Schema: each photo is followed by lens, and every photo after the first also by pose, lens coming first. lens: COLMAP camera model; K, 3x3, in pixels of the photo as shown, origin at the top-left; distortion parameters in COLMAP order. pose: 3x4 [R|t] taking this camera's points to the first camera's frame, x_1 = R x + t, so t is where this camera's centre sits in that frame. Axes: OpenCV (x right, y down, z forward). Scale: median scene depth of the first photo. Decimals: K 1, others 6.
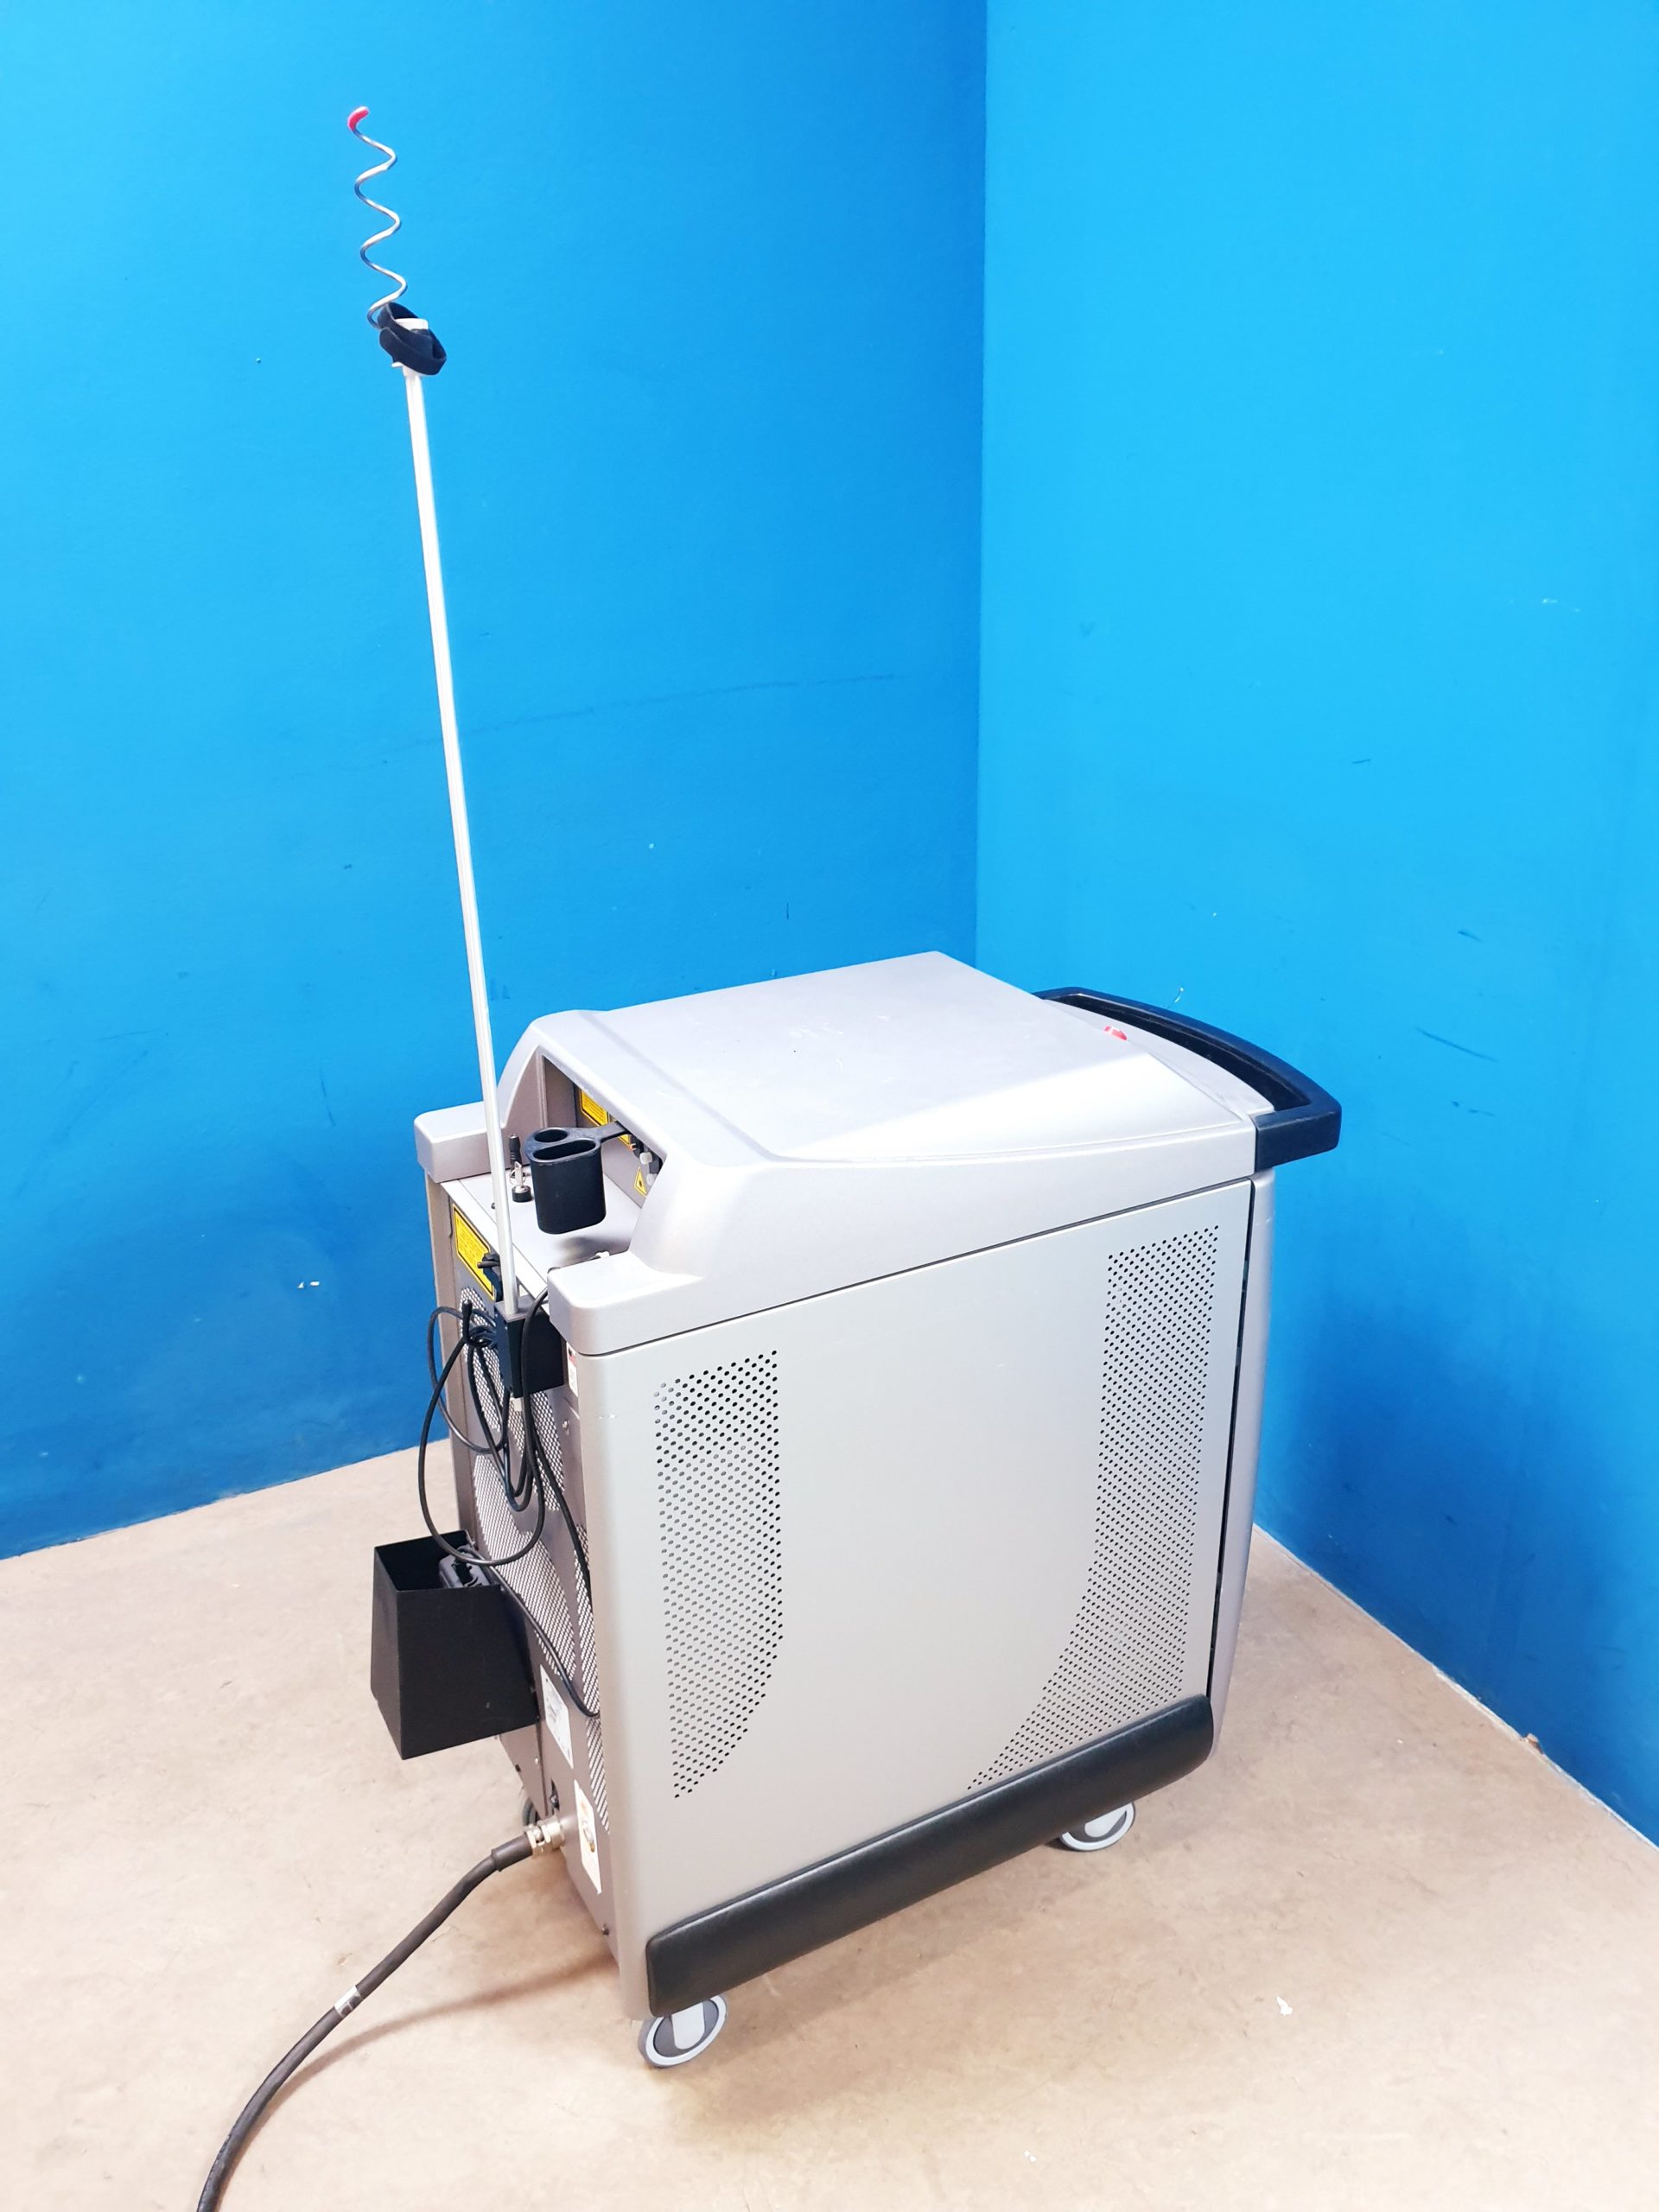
lens RADIAL K [[1739.4, 0, 846.2], [0, 1739.4, 1110.5], [0, 0, 1]] dist [-0.018877, 0.042618]
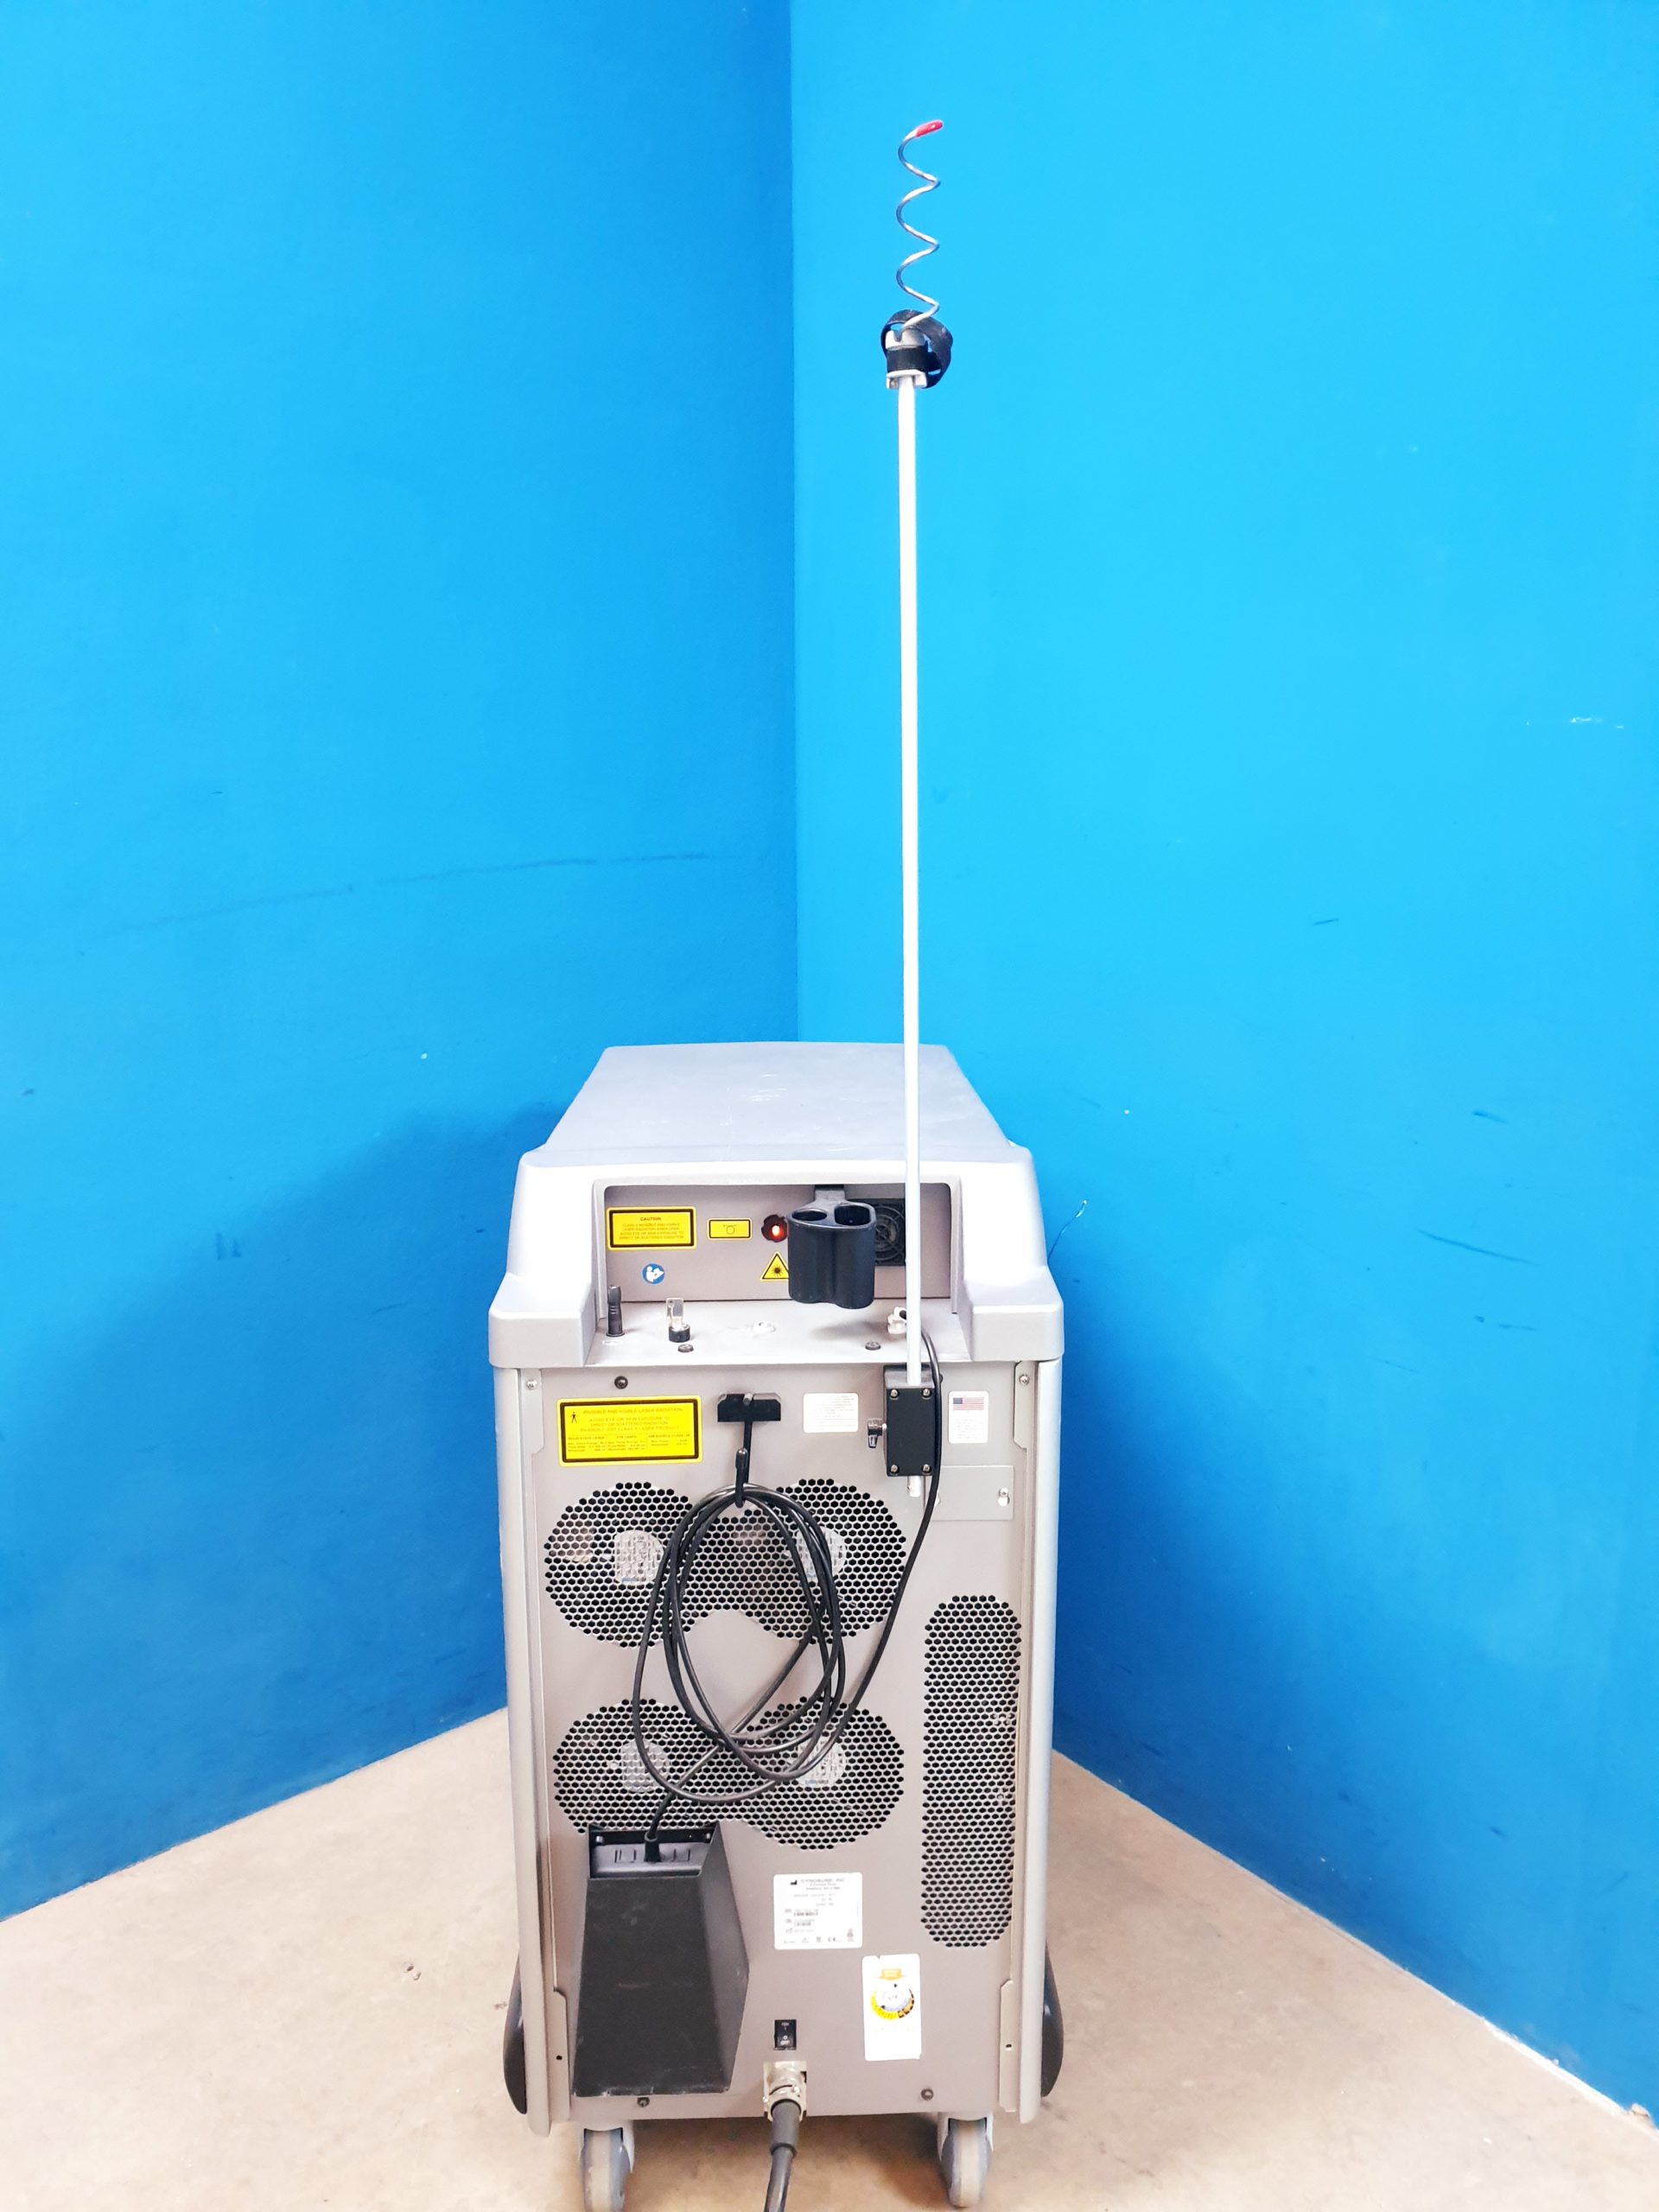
lens RADIAL K [[1739.4, 0, 838.1], [0, 1739.4, 1114.8], [0, 0, 1]] dist [-0.018877, 0.042618]
pose [[0.976950, -0.035508, 0.210493, -0.105568], [0.064268, 0.989243, -0.131407, -0.009324], [-0.203563, 0.141906, 0.968723, 0.208680]]
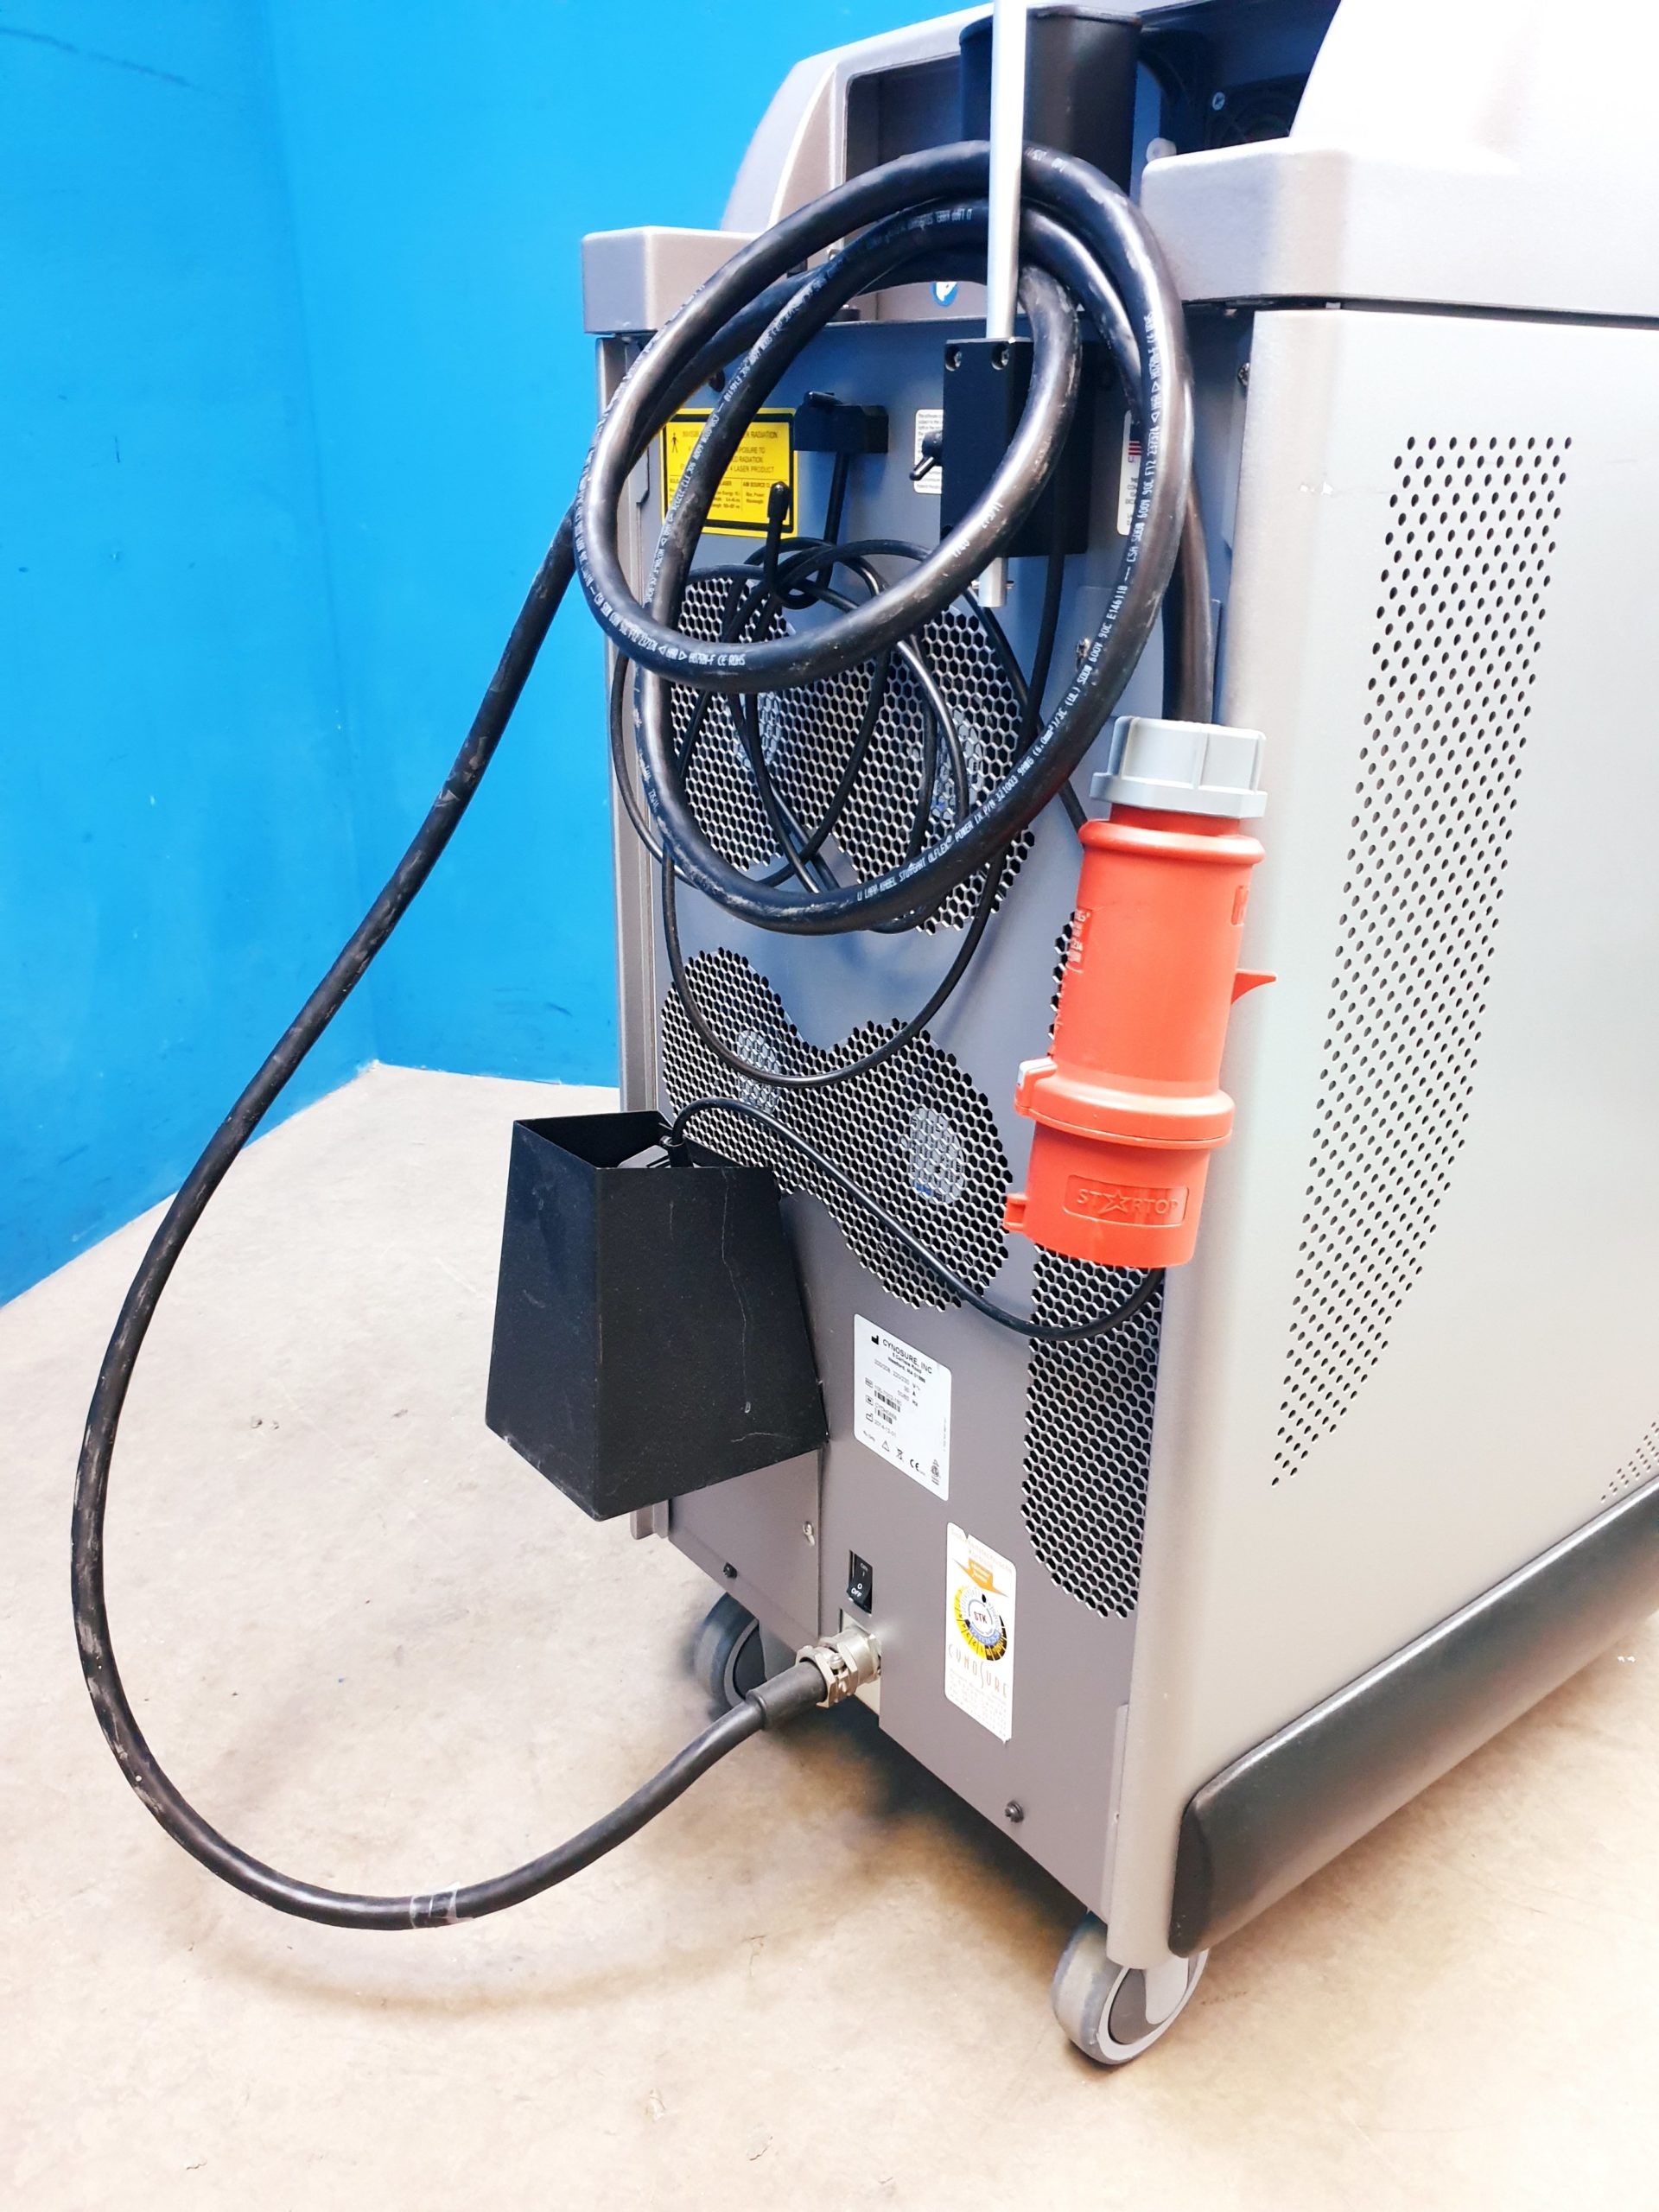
lens RADIAL K [[1739.4, 0, 830.6], [0, 1739.4, 1093.8], [0, 0, 1]] dist [-0.018877, 0.042618]
pose [[0.740608, 0.256439, -0.621079, 0.211769], [-0.268642, 0.960227, 0.076126, 0.103432], [0.615898, 0.110468, 0.780042, 0.550072]]
